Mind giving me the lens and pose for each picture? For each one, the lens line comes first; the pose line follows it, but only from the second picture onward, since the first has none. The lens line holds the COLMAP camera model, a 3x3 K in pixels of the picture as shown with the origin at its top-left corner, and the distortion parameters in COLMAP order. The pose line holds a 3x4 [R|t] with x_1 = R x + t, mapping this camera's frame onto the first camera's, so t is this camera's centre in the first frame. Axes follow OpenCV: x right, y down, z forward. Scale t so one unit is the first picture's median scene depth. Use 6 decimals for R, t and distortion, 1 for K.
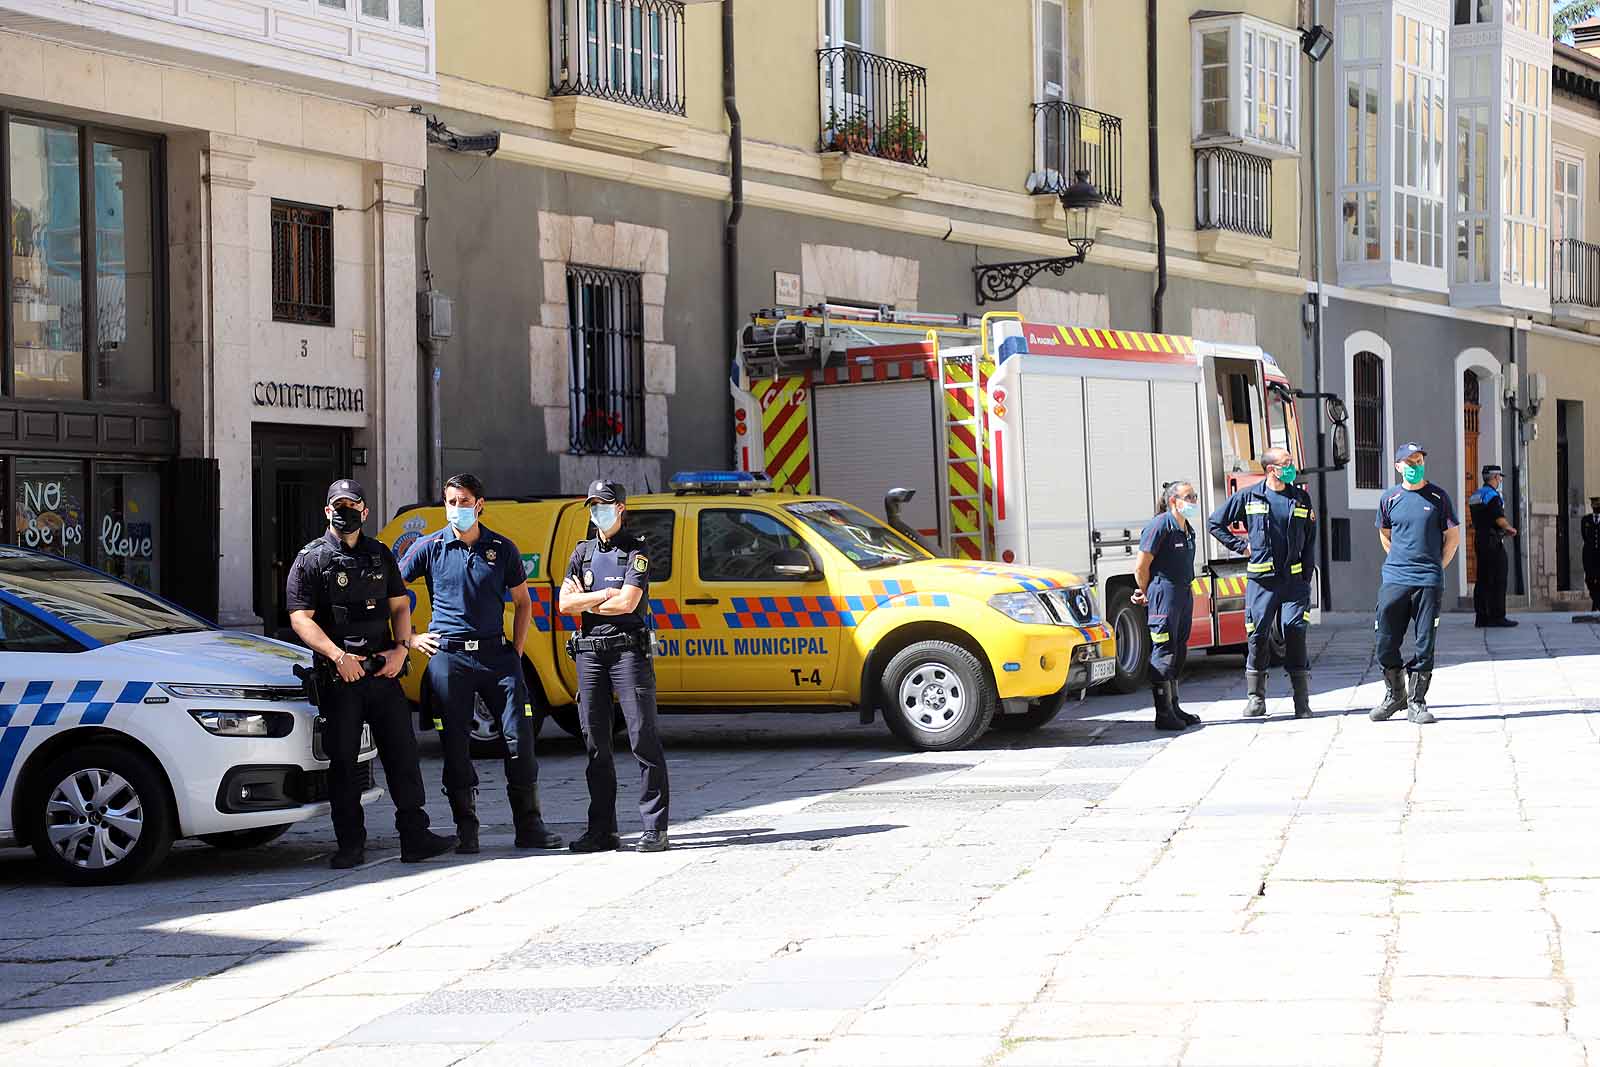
lens RADIAL K [[2958.1, 0, 793.6], [0, 2958.1, 532.9], [0, 0, 1]] dist [0.358684, 0.068632]
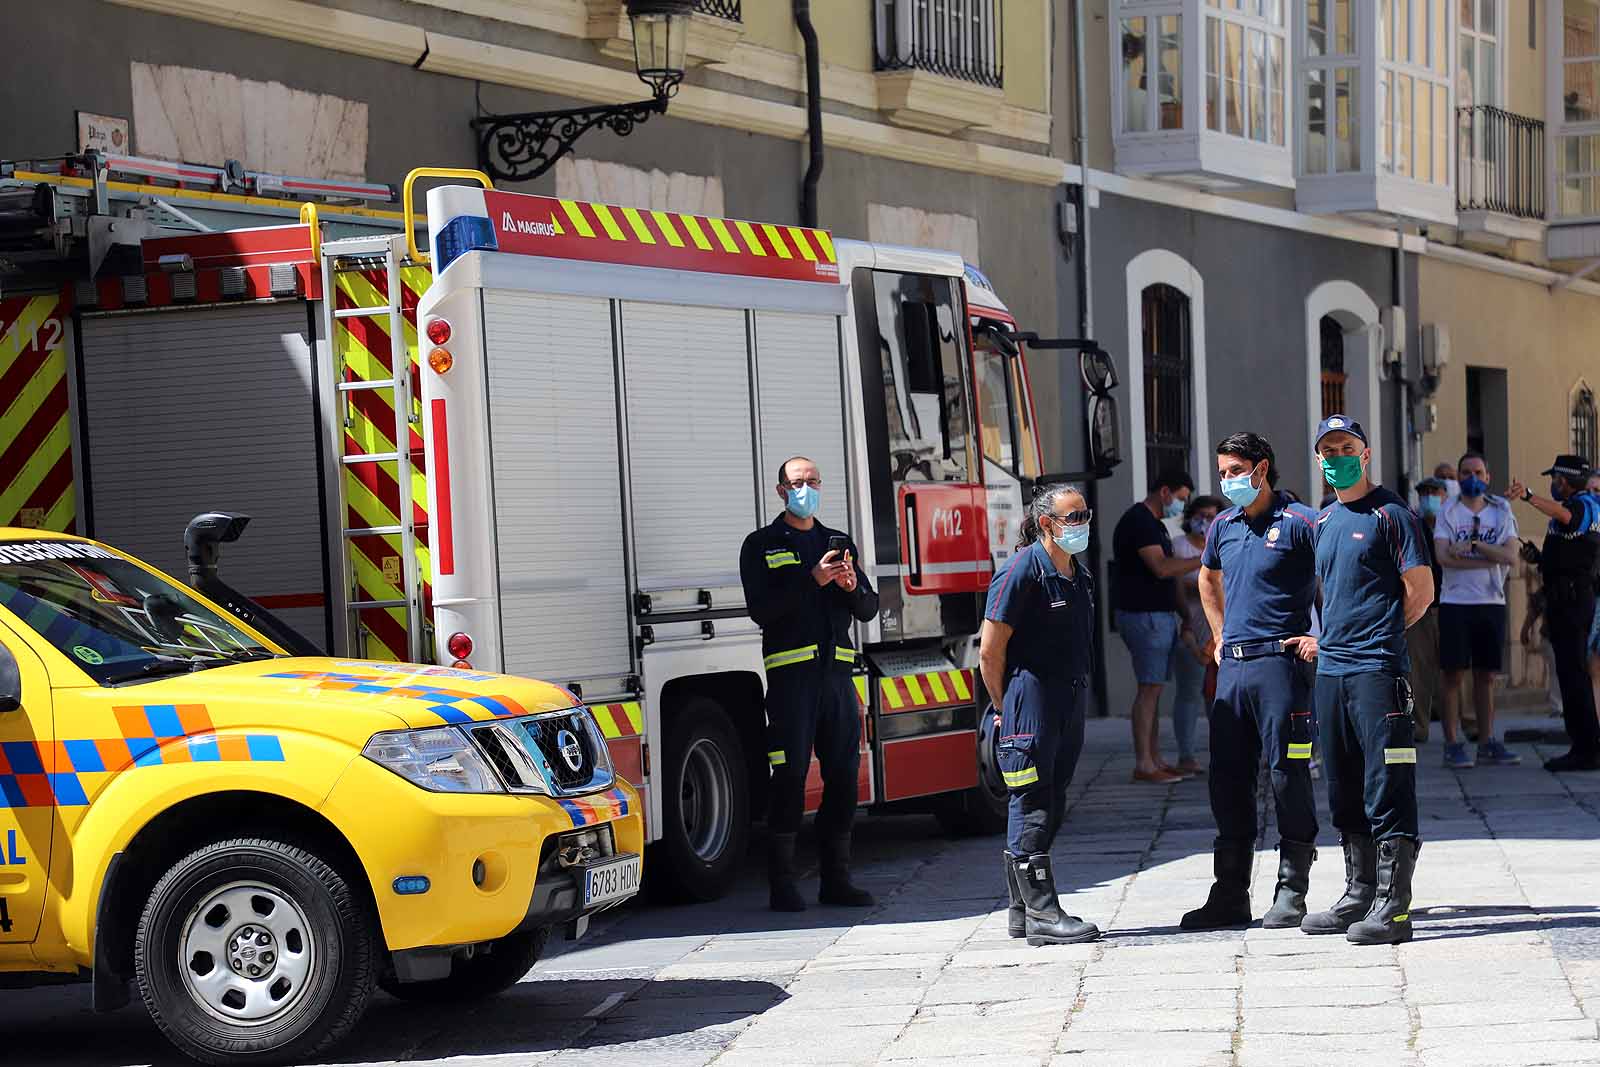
lens RADIAL K [[3682.3, 0, 800.0], [0, 3682.3, 533.5], [0, 0, 1]] dist [0.487413, 0.104020]
pose [[0.996910, -0.006260, 0.078308, 0.079138], [0.007025, 0.999930, -0.009491, -0.004875], [-0.078243, 0.010012, 0.996884, 0.350233]]
